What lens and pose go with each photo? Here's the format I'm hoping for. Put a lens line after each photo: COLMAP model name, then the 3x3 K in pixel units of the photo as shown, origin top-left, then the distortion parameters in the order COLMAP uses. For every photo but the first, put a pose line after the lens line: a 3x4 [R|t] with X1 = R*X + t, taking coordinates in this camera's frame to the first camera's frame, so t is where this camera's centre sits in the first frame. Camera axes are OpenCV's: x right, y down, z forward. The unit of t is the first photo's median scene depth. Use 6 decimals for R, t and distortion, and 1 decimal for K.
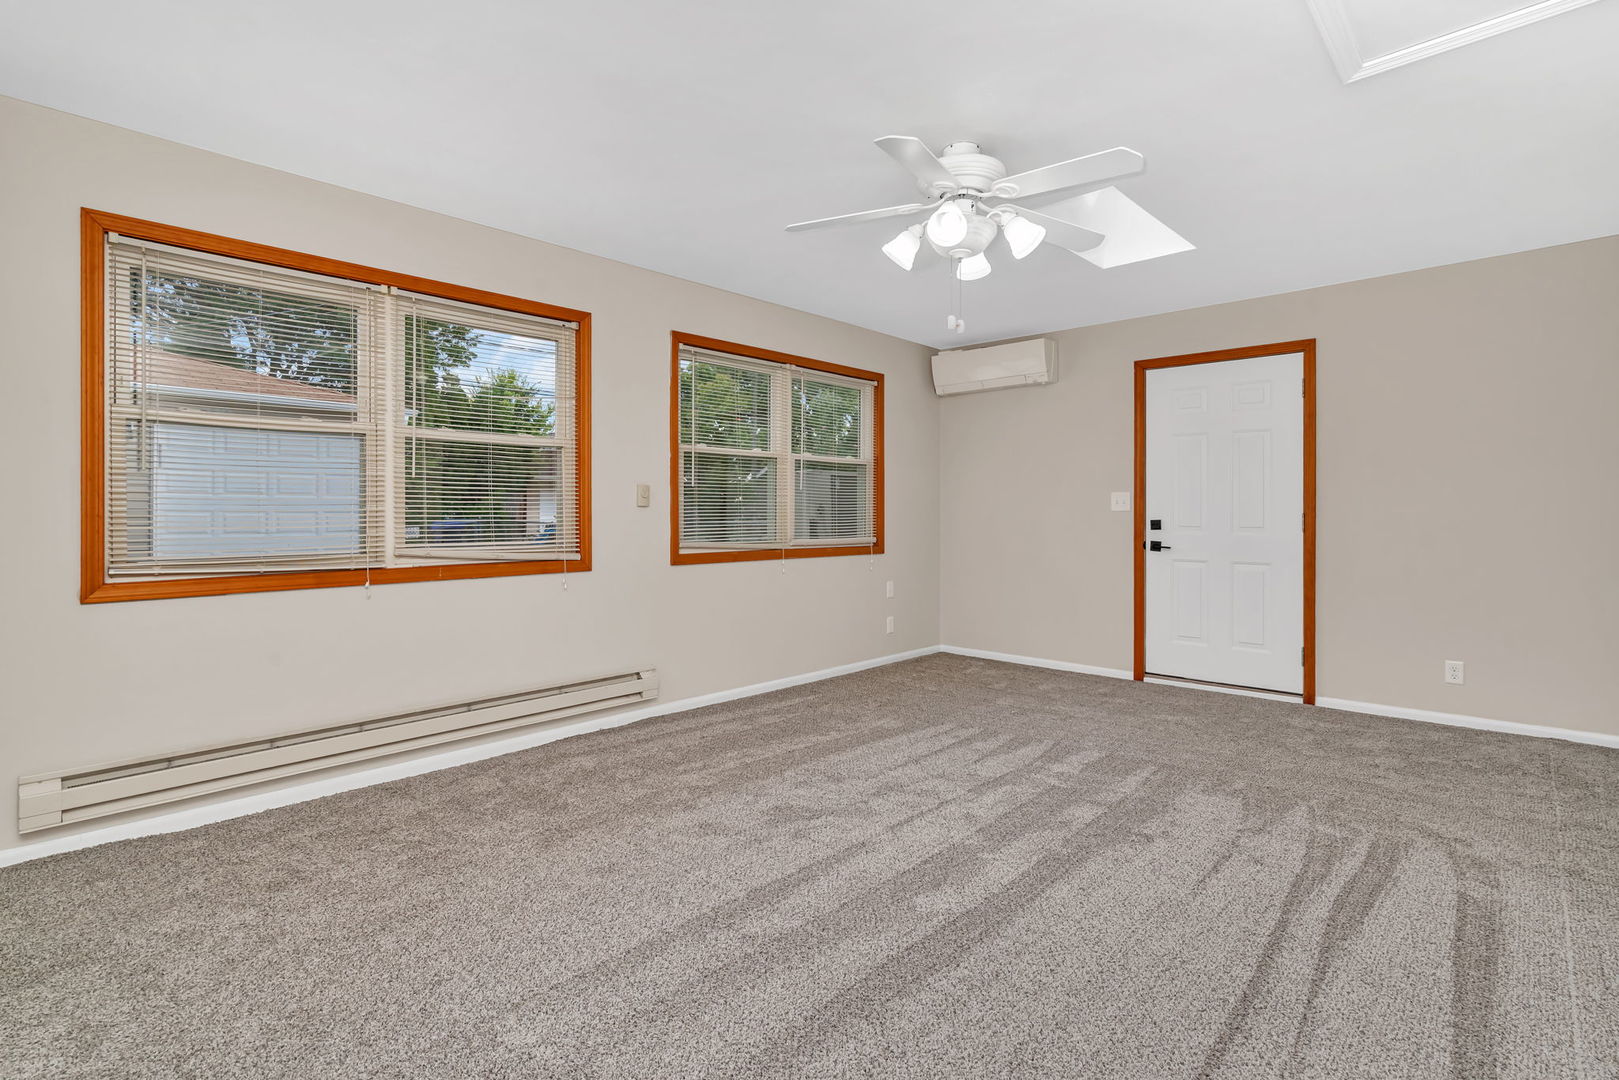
lens RADIAL K [[781.1, 0, 820.6], [0, 781.1, 514.2], [0, 0, 1]] dist [-0.016185, 0.000092]
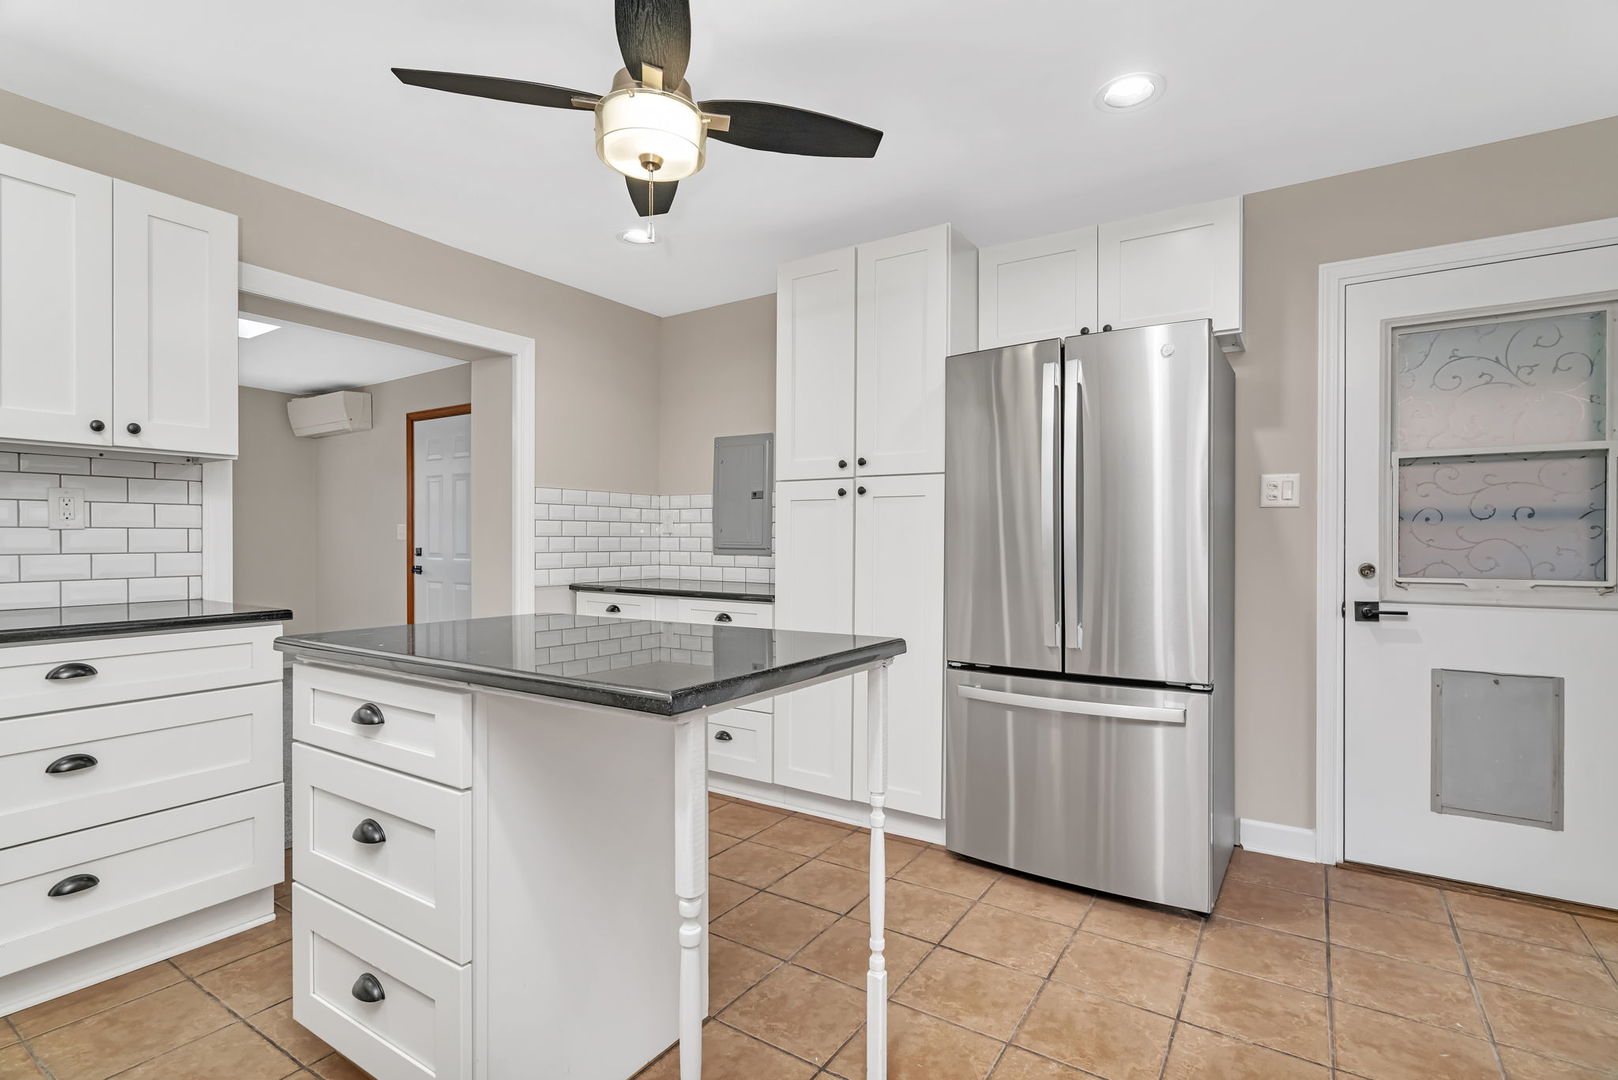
lens RADIAL K [[769.6, 0, 808.9], [0, 769.6, 540.7], [0, 0, 1]] dist [-0.001172, -0.000216]
pose [[0.985290, -0.001273, 0.170886, 0.817298], [0.001001, 0.999998, 0.001681, -0.005062], [-0.170888, -0.001485, 0.985289, -0.260463]]
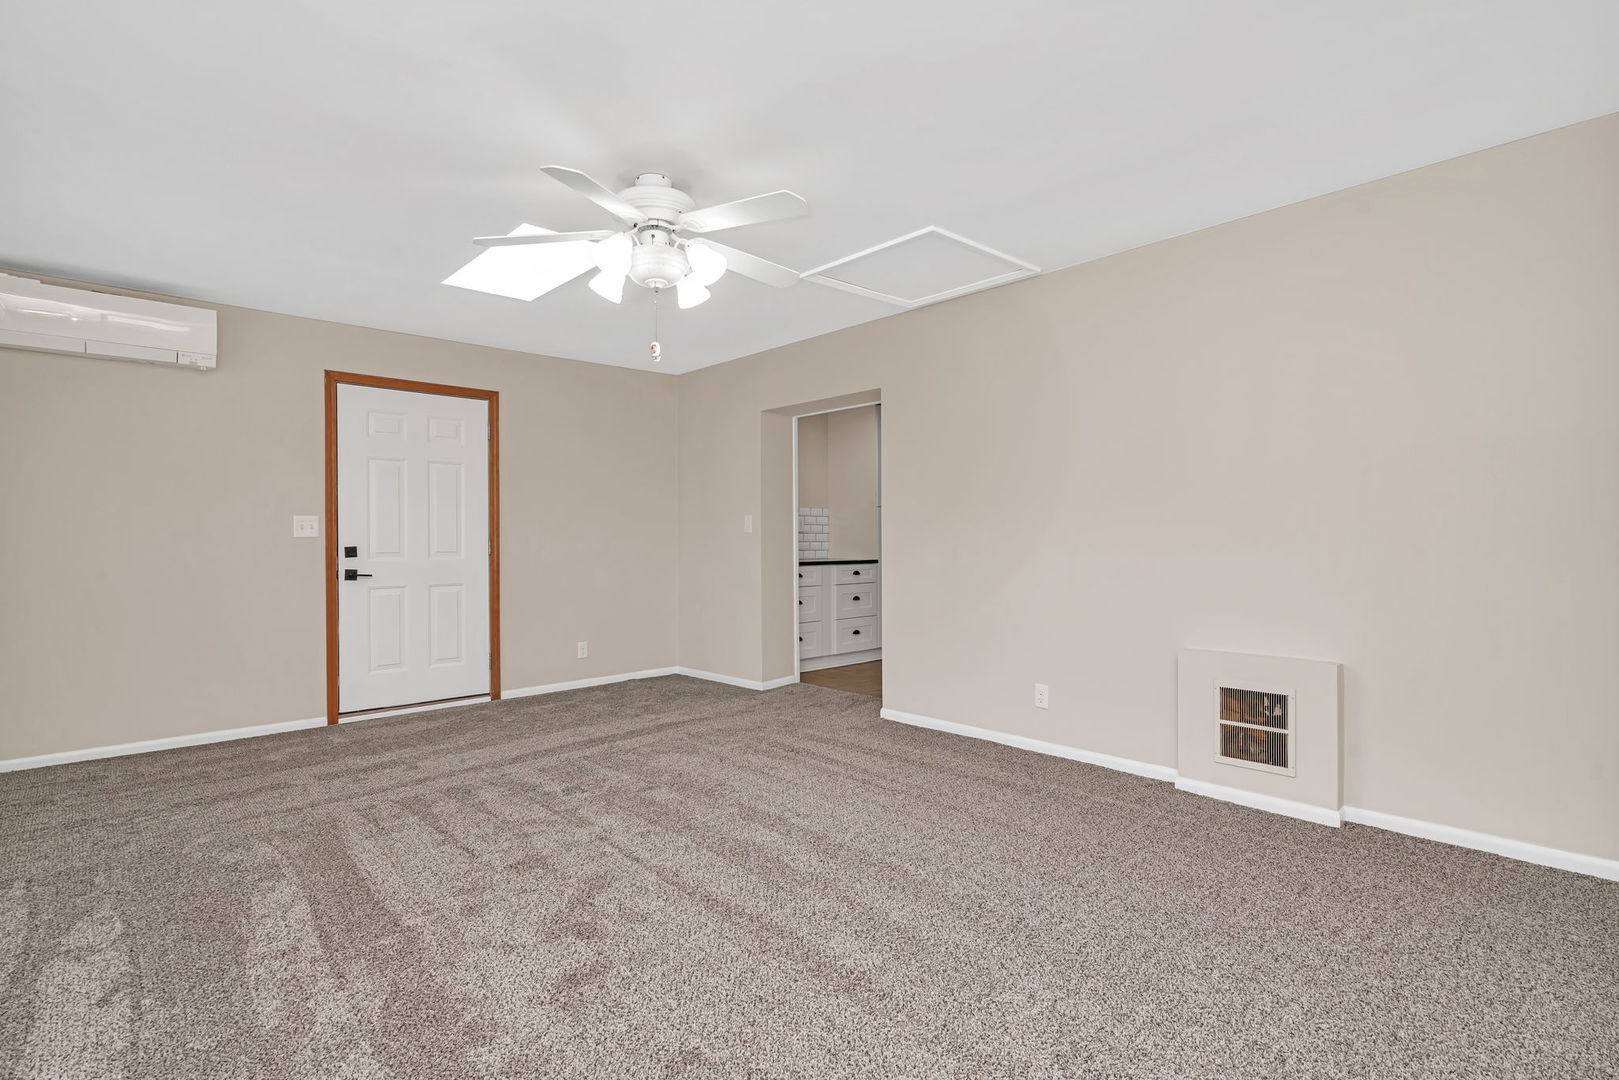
lens RADIAL K [[770.0, 0, 809.4], [0, 770.0, 540.7], [0, 0, 1]] dist [-0.001172, -0.000216]
pose [[0.072312, -0.010741, 0.997324, -0.447513], [0.004430, 0.999936, 0.010448, -0.006945], [-0.997372, 0.003663, 0.072355, 0.387195]]
